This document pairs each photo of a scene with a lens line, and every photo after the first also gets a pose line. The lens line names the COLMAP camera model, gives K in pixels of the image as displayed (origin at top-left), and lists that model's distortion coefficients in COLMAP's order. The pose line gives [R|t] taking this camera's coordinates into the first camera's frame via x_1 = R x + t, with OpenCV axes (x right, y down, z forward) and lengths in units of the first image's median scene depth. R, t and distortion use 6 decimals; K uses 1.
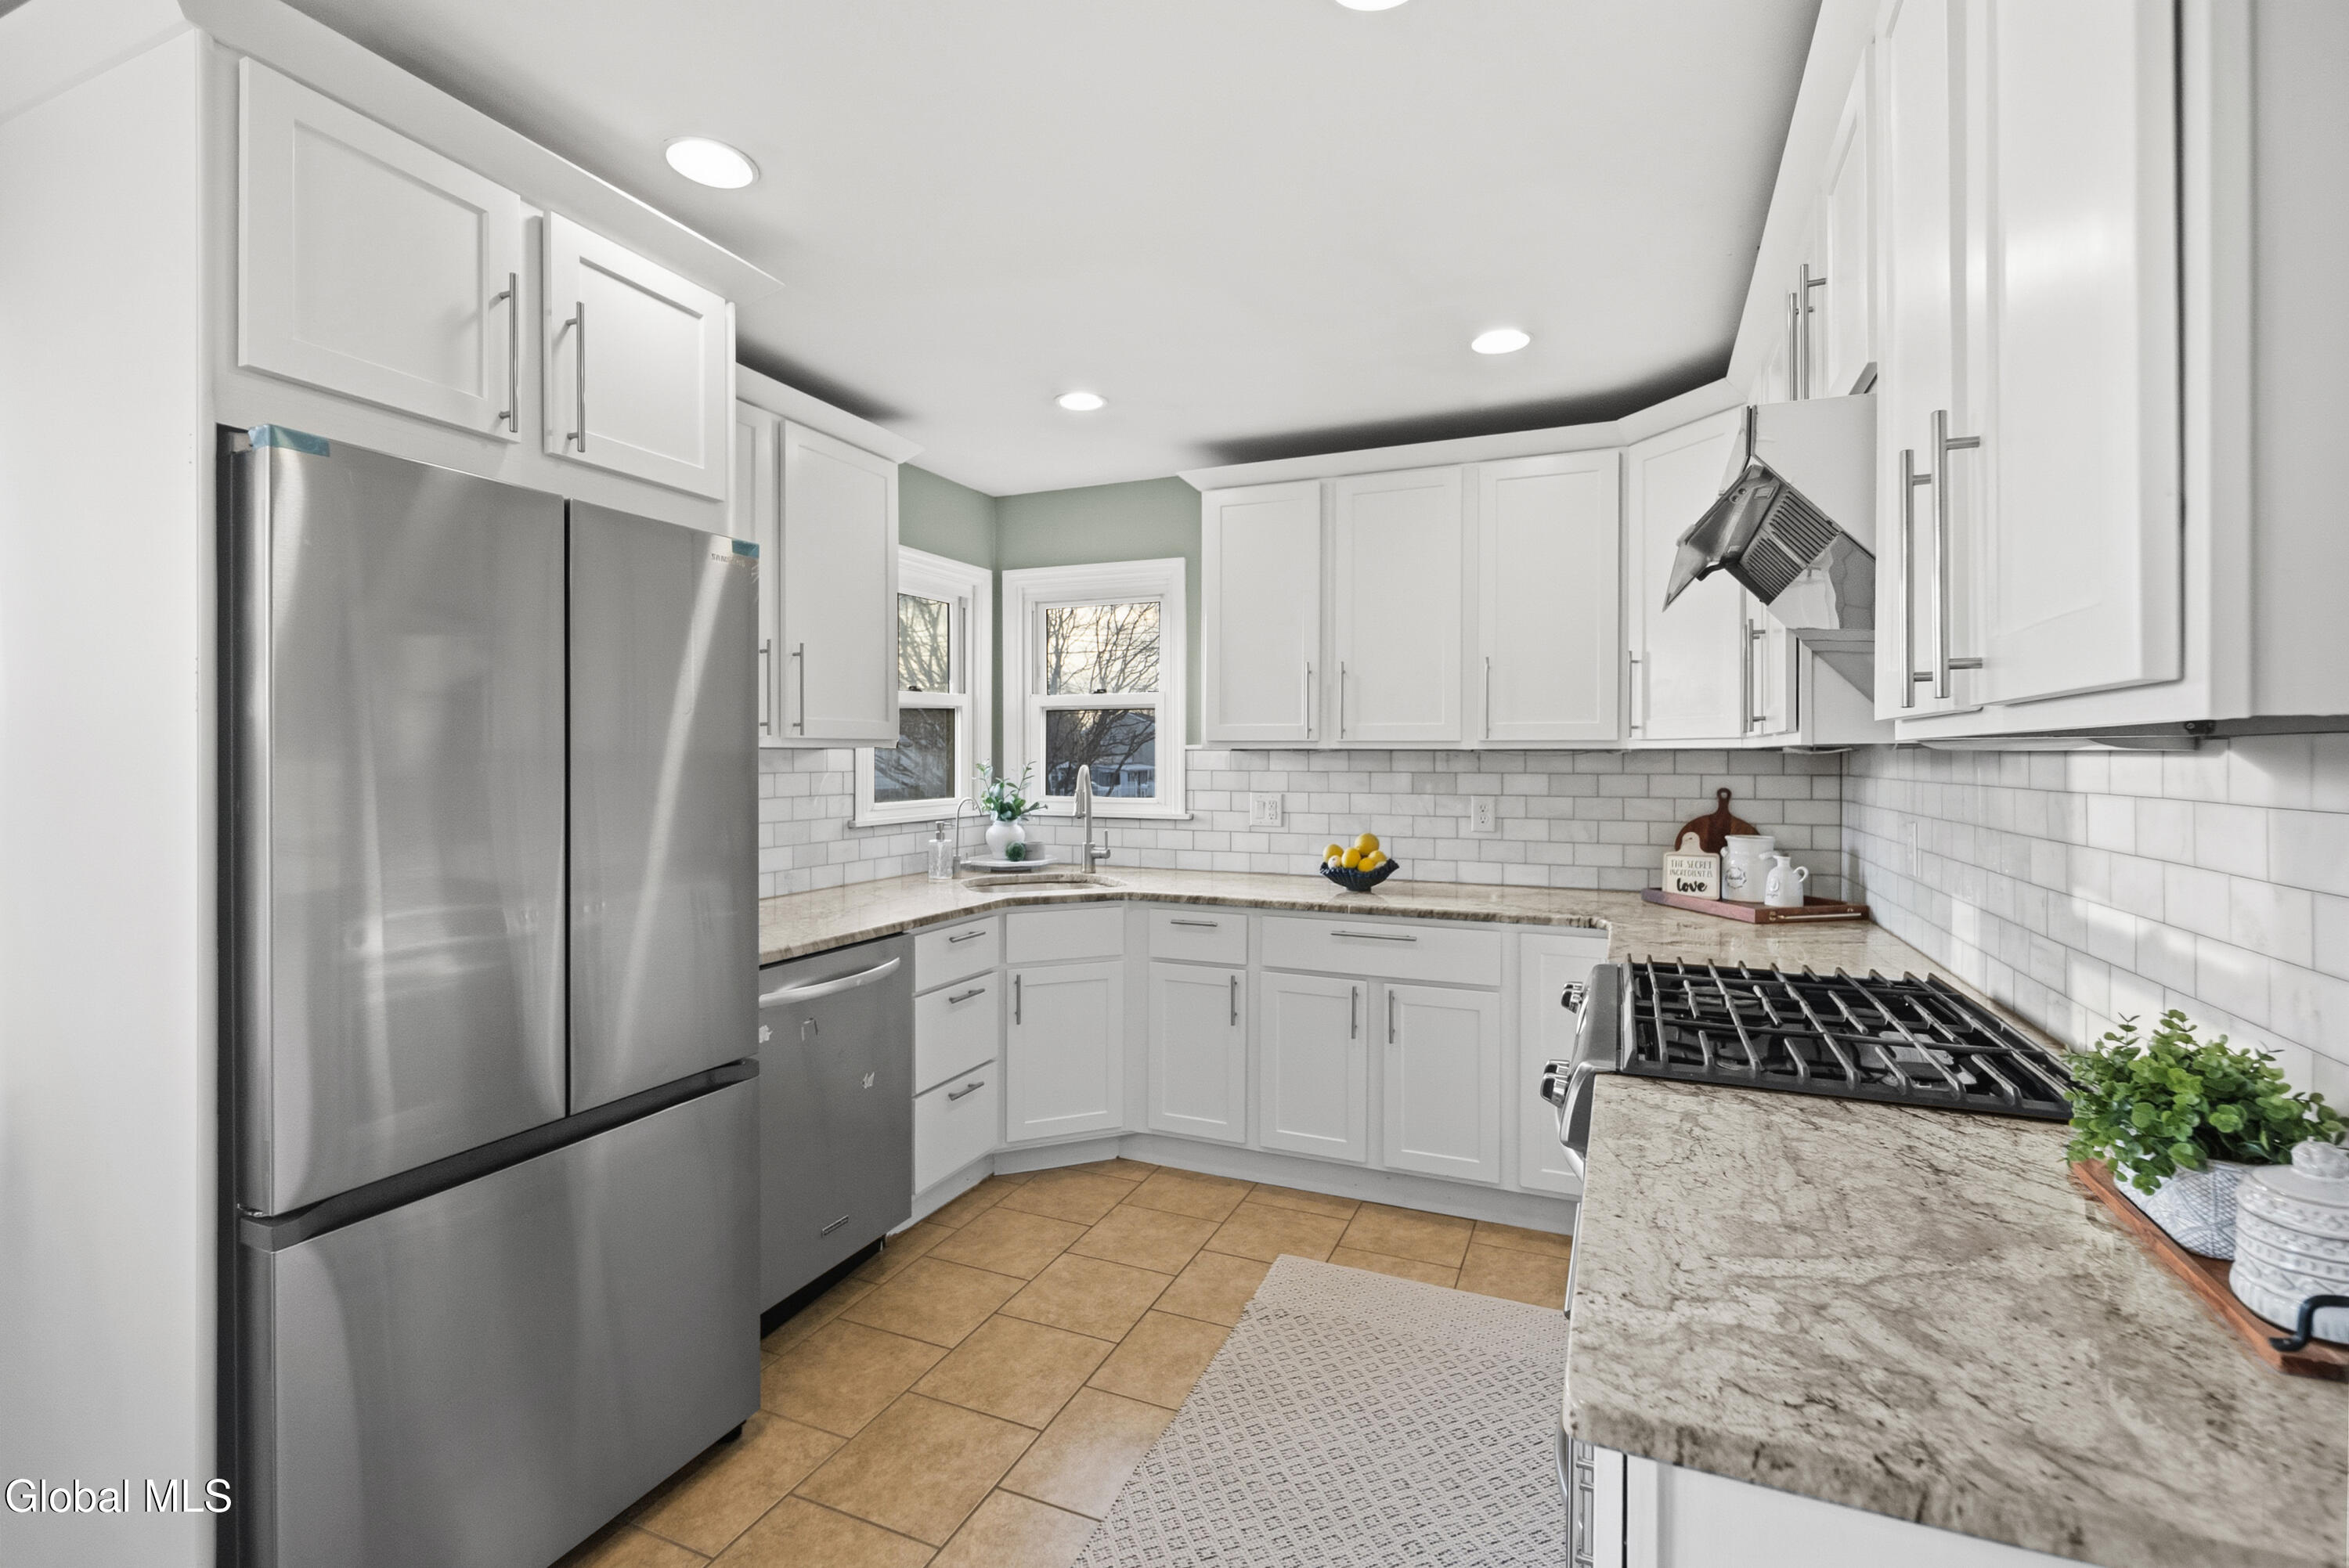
lens RADIAL K [[1047.7, 0, 1181.7], [0, 1047.7, 751.0], [0, 0, 1]] dist [0.000513, -0.000087]
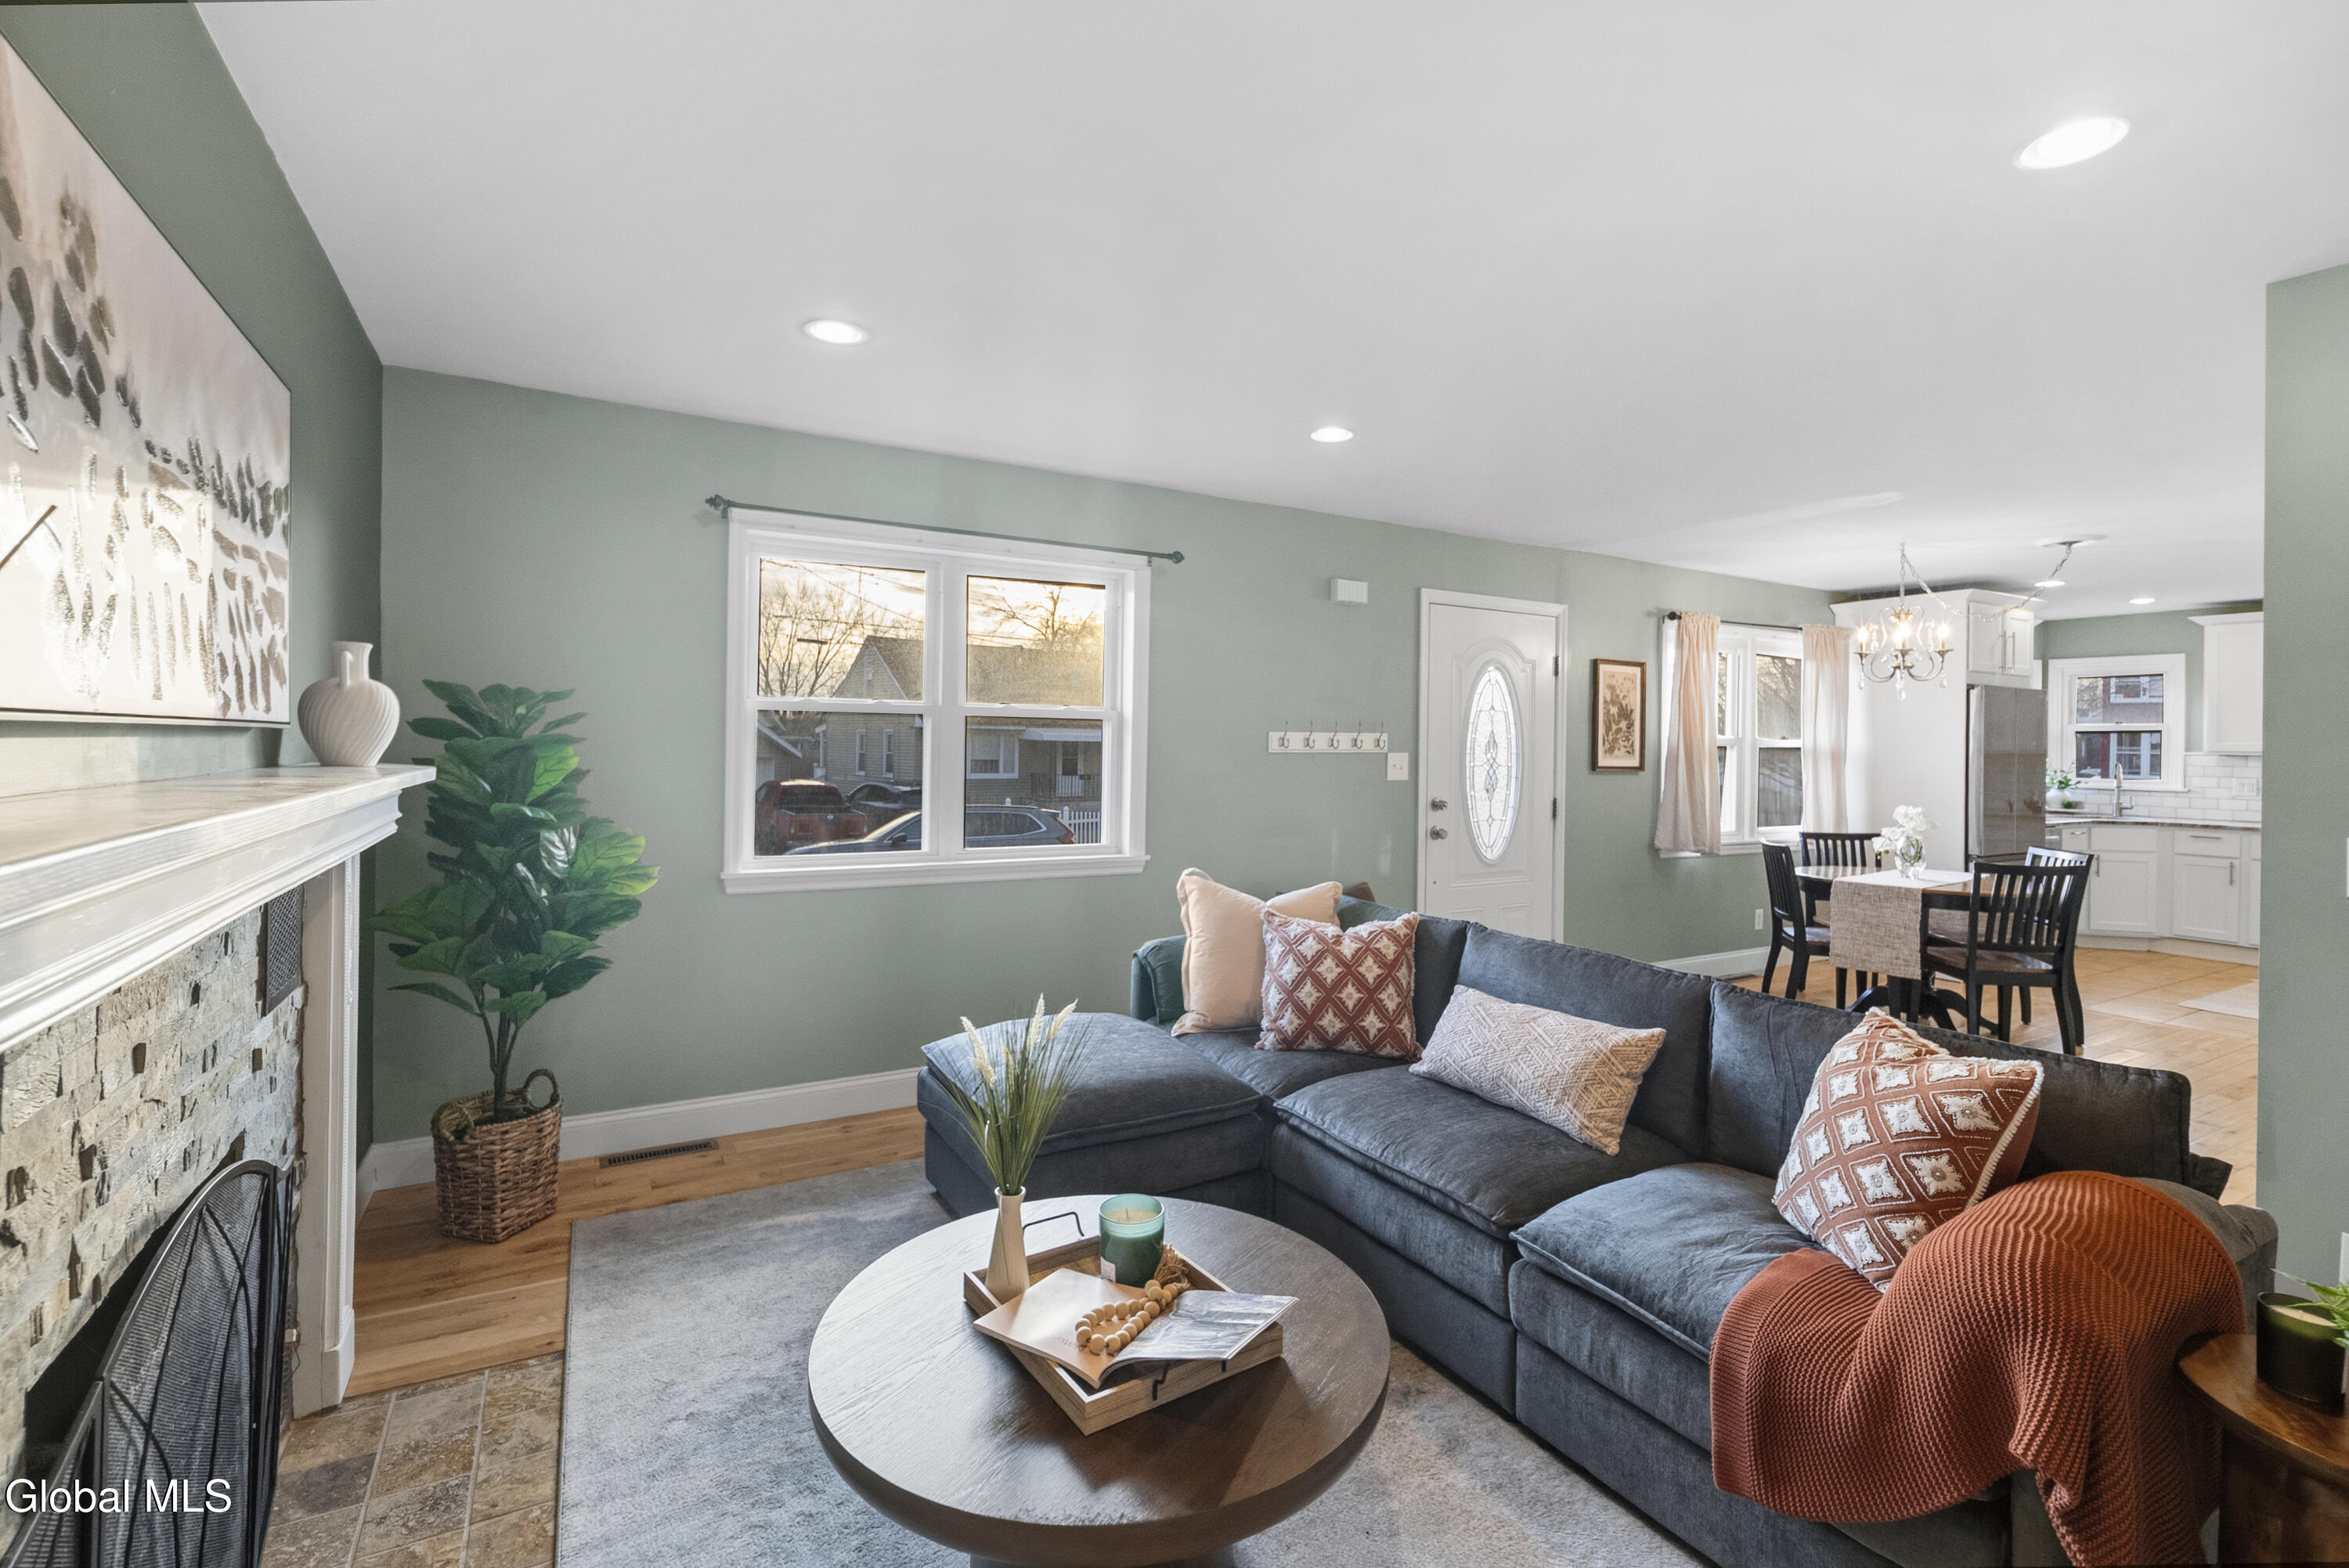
lens RADIAL K [[1055.1, 0, 1181.1], [0, 1055.1, 742.2], [0, 0, 1]] dist [-0.000158, -0.000127]
pose [[0.798683, 0.009389, -0.601679, -0.361669], [-0.009580, 0.999950, 0.002886, -0.014688], [0.601676, 0.003459, 0.798733, -1.958921]]
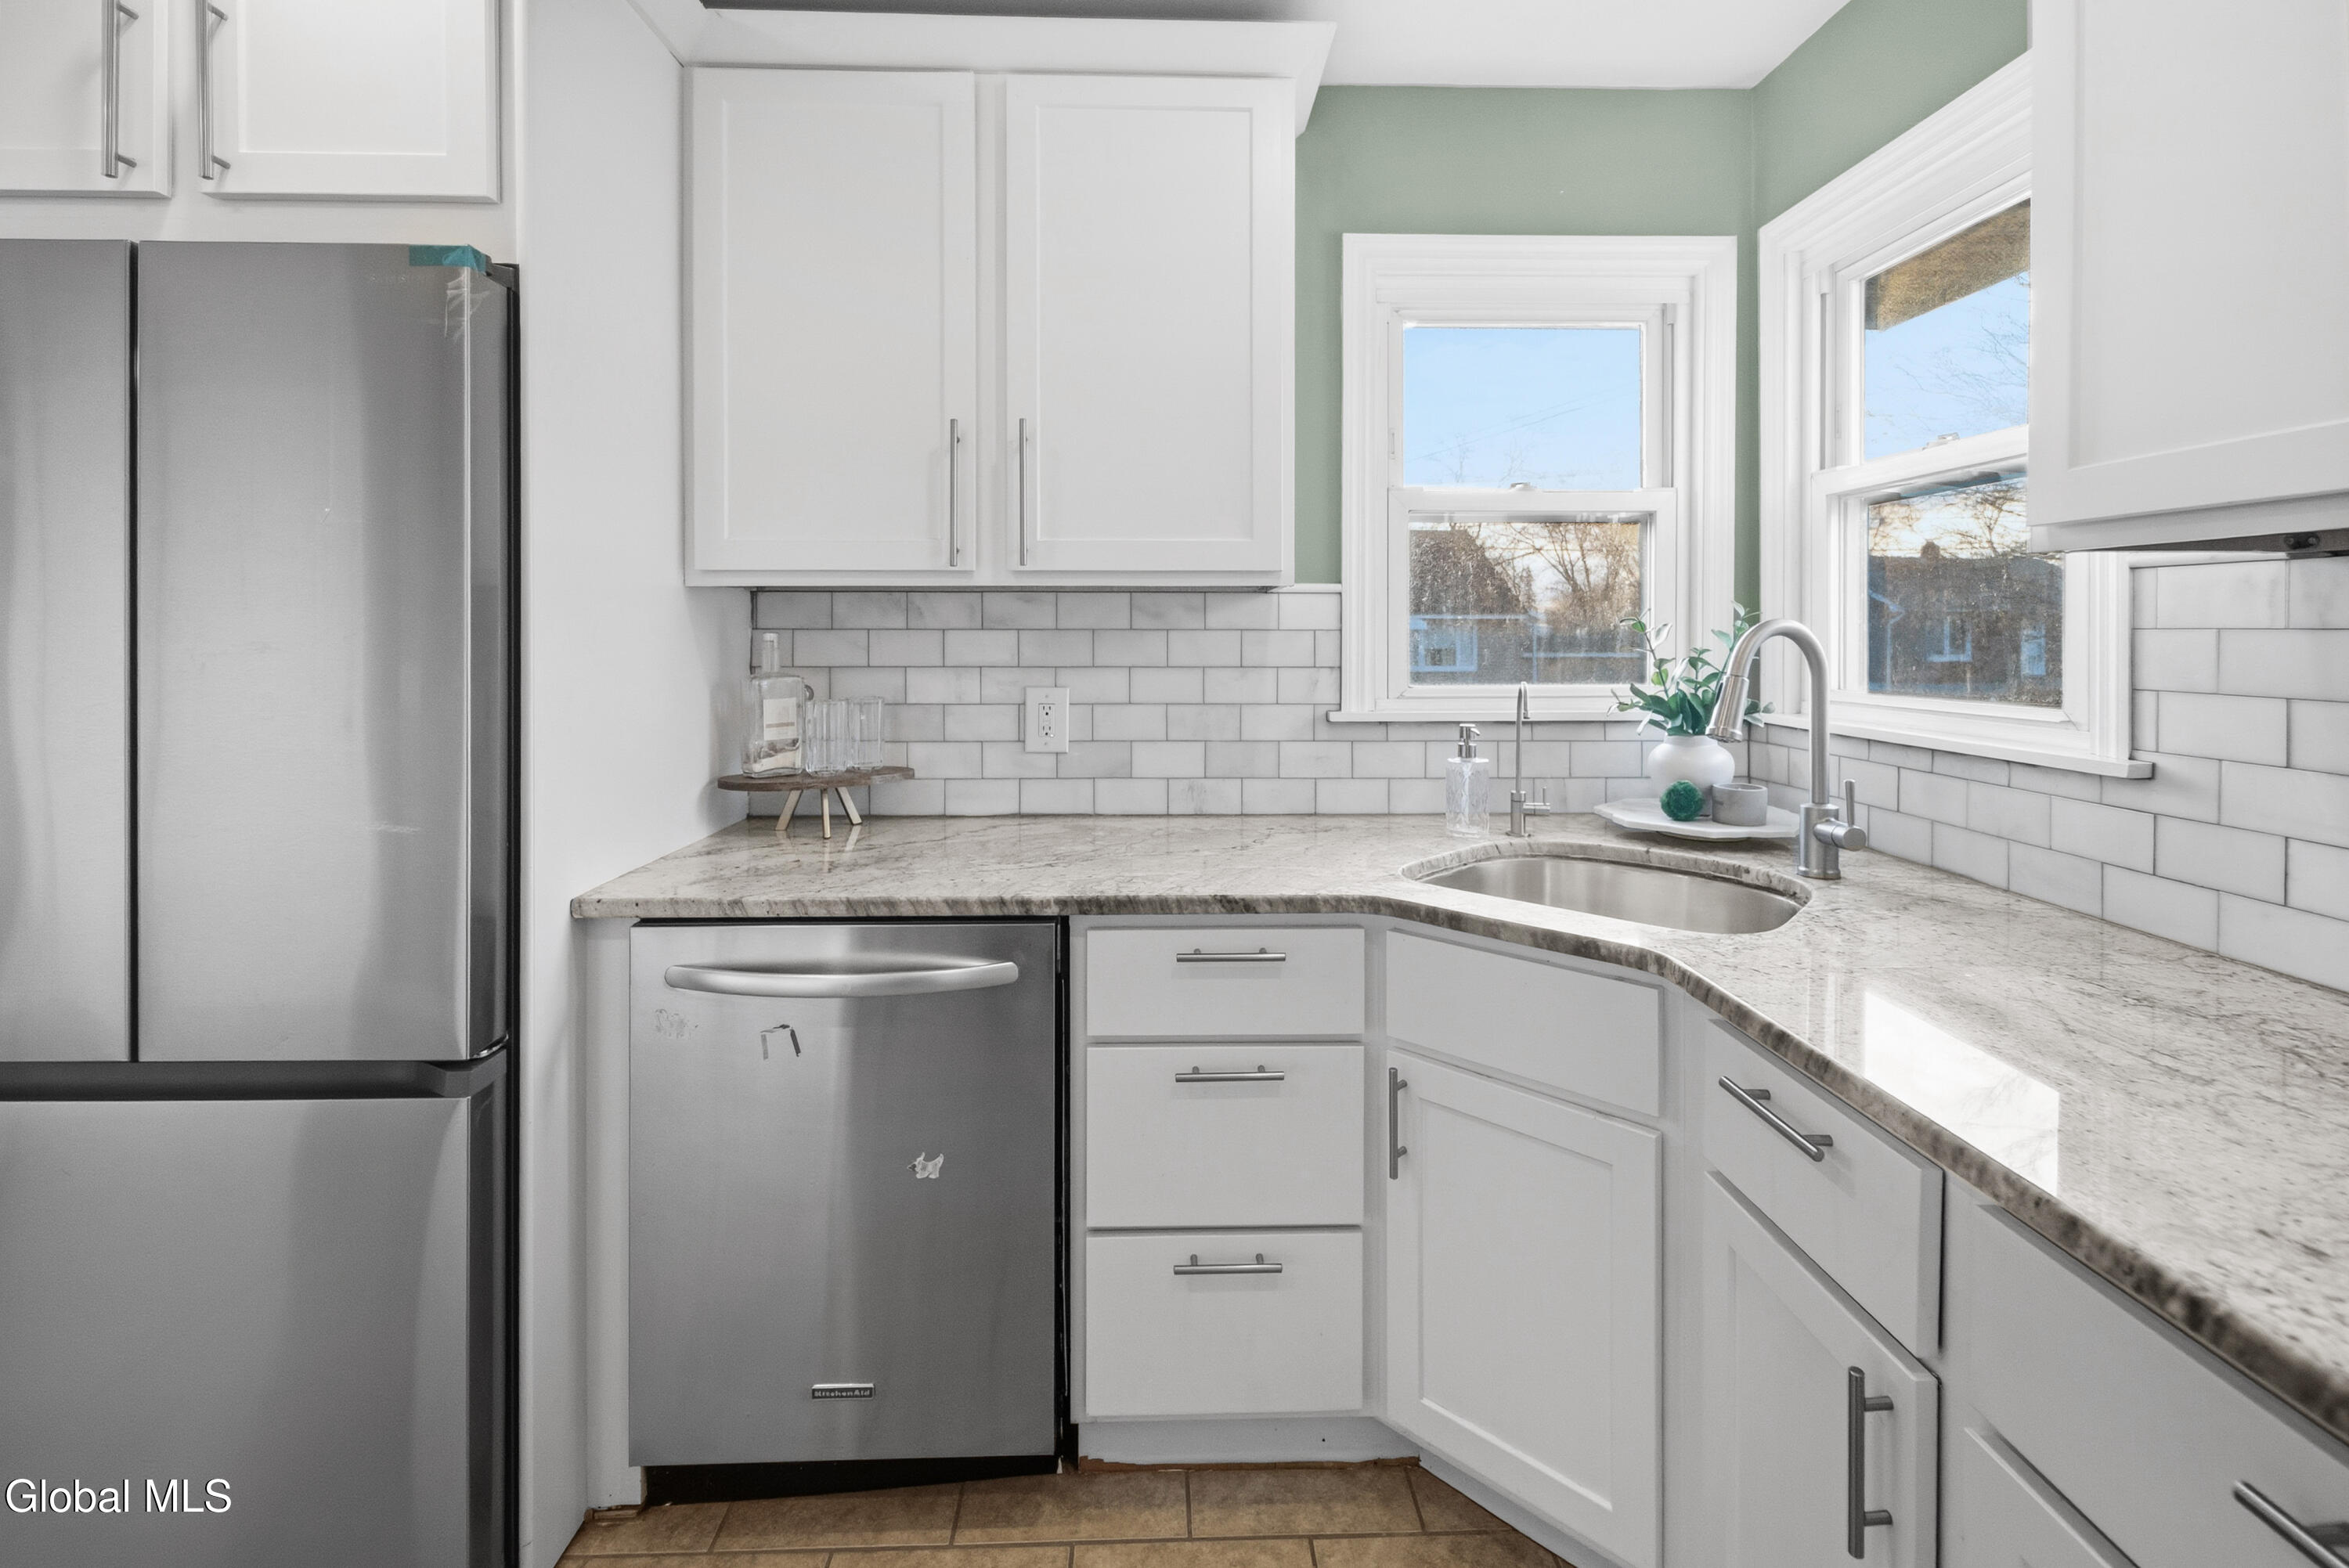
lens RADIAL K [[1067.6, 0, 1185.2], [0, 1067.6, 636.6], [0, 0, 1]] dist [0.000285, 0.000059]
pose [[0.419289, 0.002435, -0.907849, 0.224866], [0.003949, 0.999982, 0.004506, 0.022124], [0.907844, -0.005474, 0.419272, 0.713695]]
